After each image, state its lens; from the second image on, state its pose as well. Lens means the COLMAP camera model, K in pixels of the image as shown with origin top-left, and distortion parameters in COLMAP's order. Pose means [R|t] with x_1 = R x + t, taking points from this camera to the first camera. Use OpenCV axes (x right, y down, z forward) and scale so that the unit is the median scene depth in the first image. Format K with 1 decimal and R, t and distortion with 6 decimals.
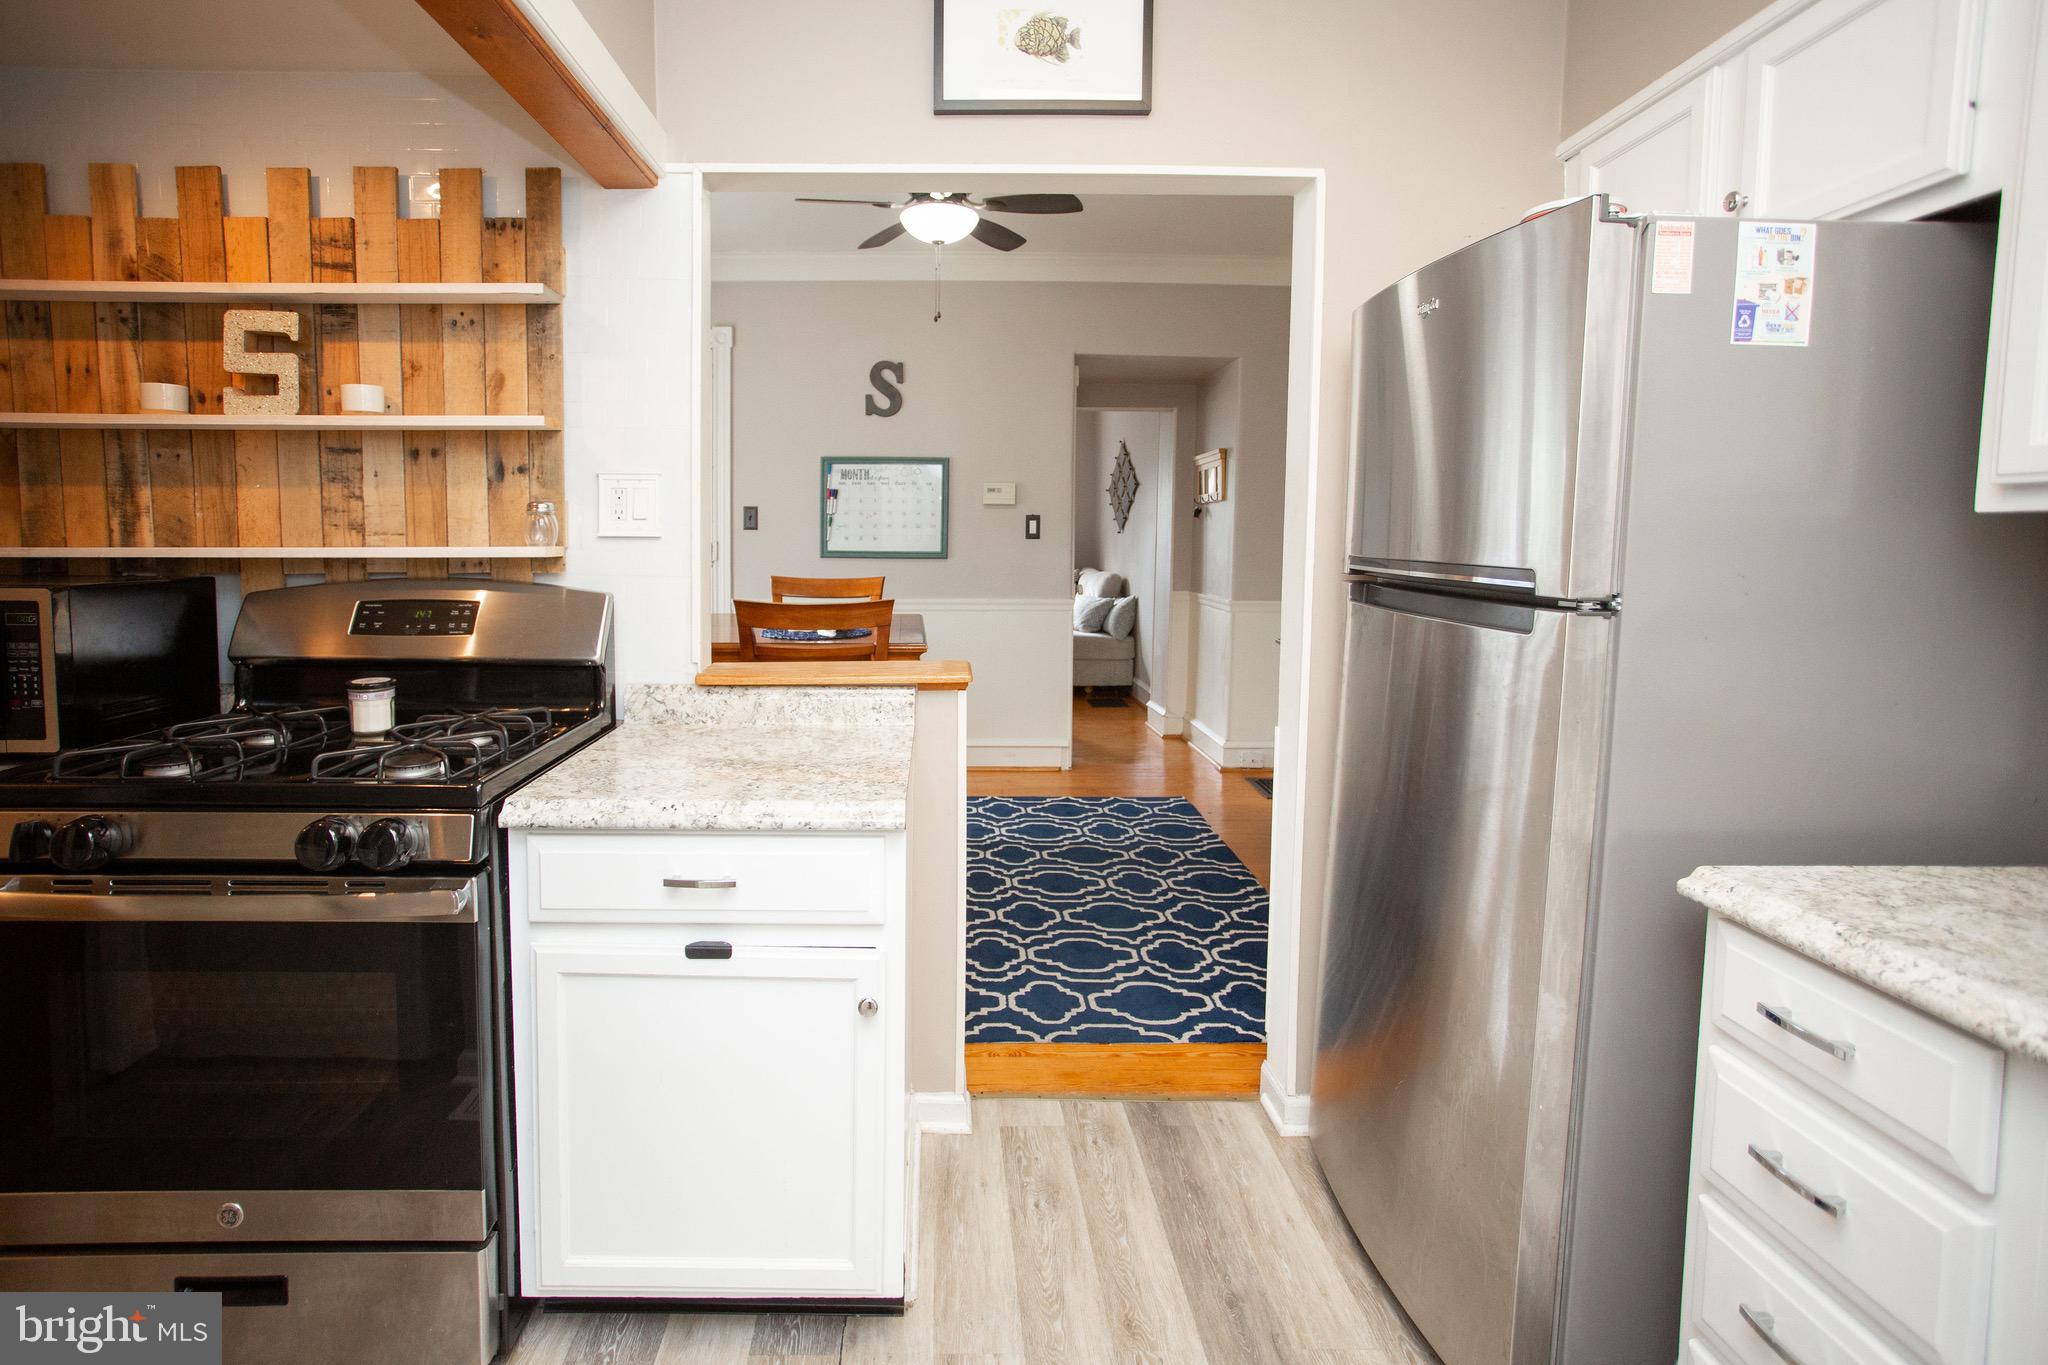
lens RADIAL K [[980.8, 0, 979.9], [0, 980.8, 610.9], [0, 0, 1]] dist [-0.061401, 0.026166]
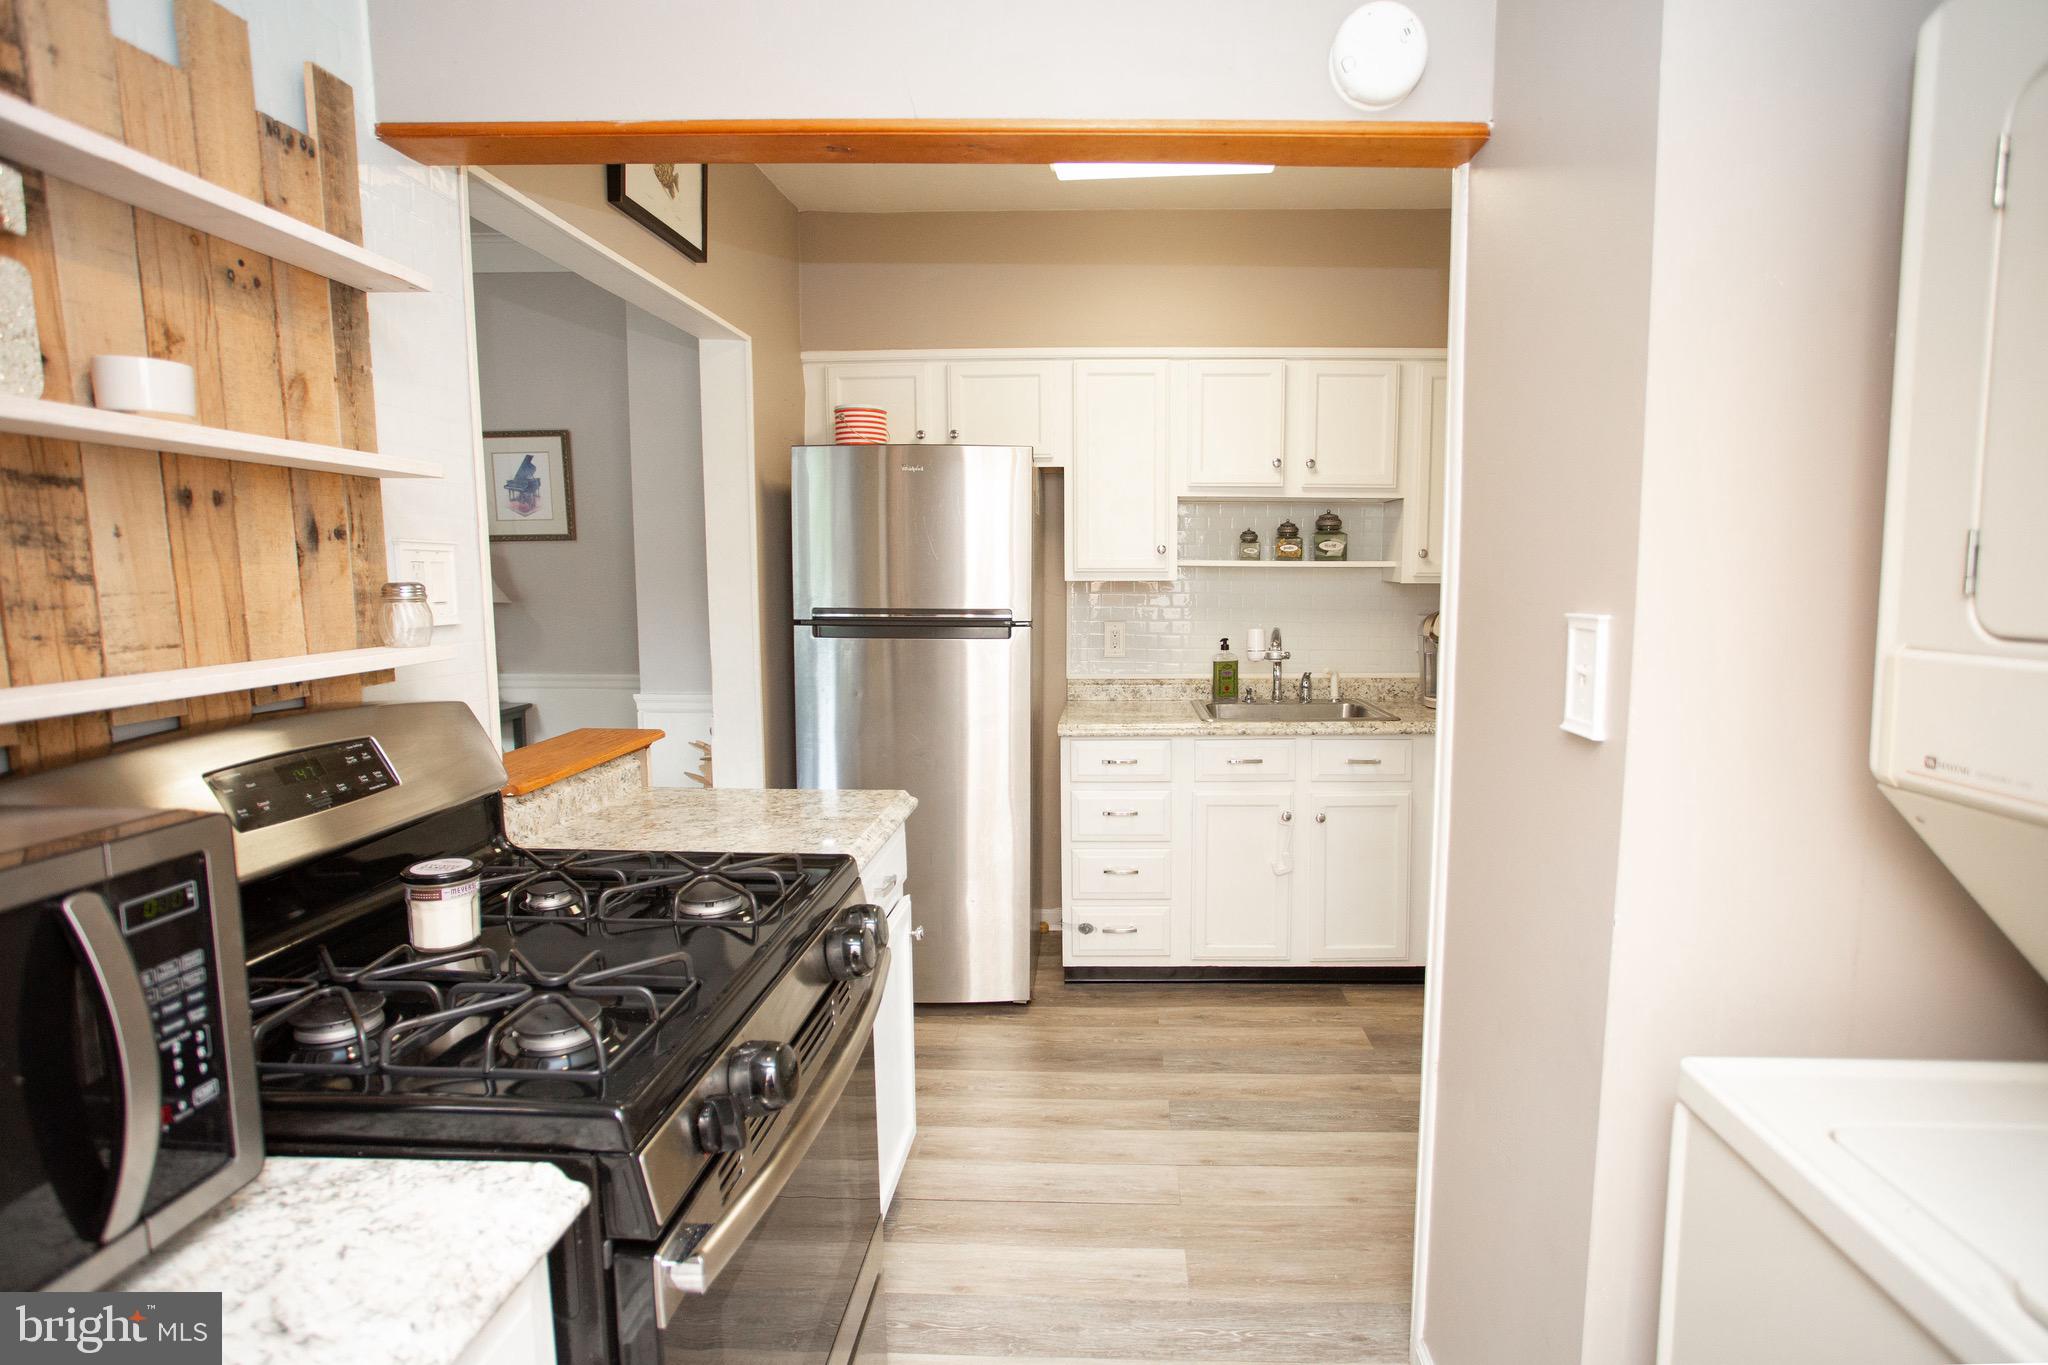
lens RADIAL K [[997.4, 0, 1090.0], [0, 997.4, 680.8], [0, 0, 1]] dist [-0.064495, 0.026253]
pose [[0.062308, -0.116269, 0.991261, -1.113768], [0.081767, 0.990447, 0.111034, -0.079333], [-0.994702, 0.074134, 0.071220, 0.461580]]
